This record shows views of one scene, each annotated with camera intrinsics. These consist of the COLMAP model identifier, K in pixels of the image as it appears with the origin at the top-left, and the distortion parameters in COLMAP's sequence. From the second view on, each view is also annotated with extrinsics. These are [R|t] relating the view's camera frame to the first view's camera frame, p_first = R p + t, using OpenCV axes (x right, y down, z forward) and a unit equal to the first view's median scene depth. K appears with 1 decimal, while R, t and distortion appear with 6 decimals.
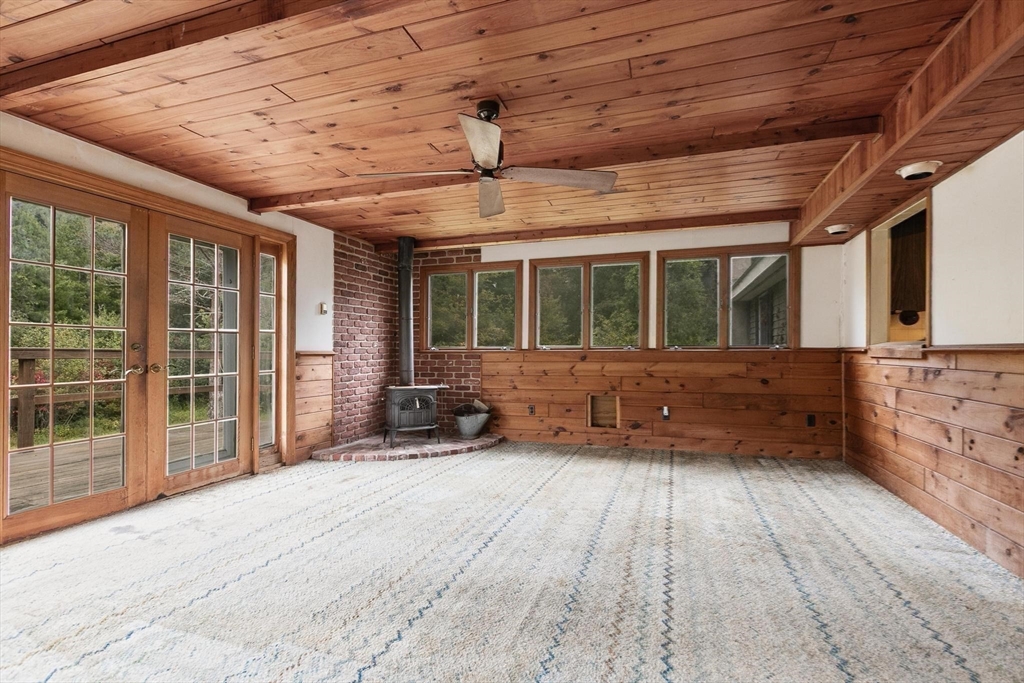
lens RADIAL K [[476.8, 0, 512.0], [0, 476.8, 341.5], [0, 0, 1]] dist [0.000111, 0.000118]
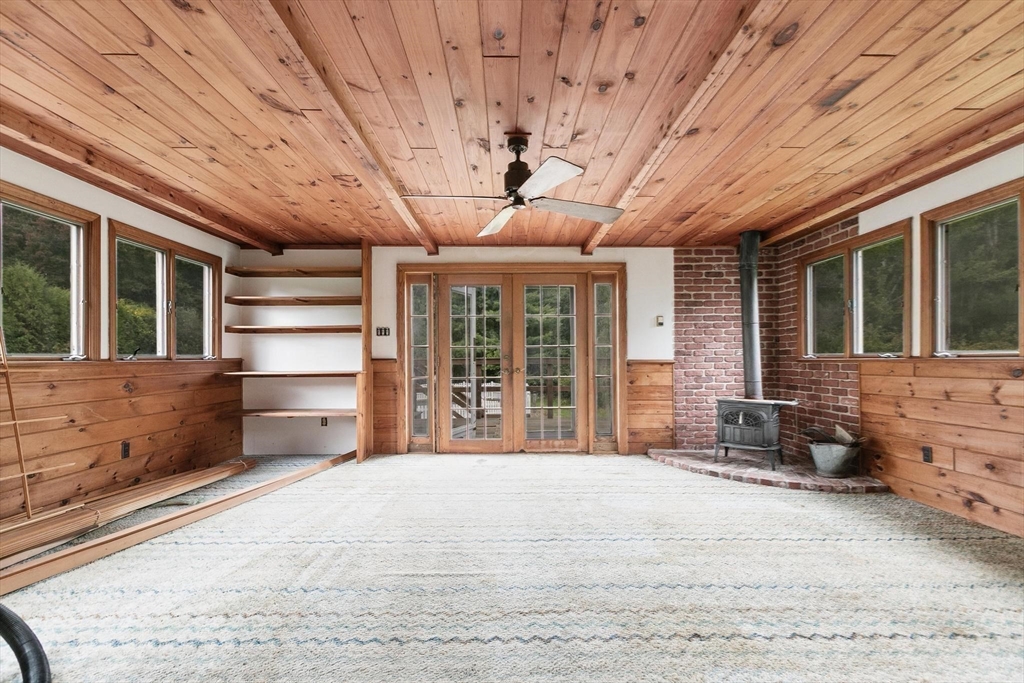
lens RADIAL K [[461.1, 0, 511.6], [0, 461.1, 350.2], [0, 0, 1]] dist [-0.002249, -0.000039]
pose [[0.312910, -0.019152, -0.949590, 0.487415], [0.022287, 0.999669, -0.012818, 0.004077], [0.949521, -0.017153, 0.313233, 0.328161]]
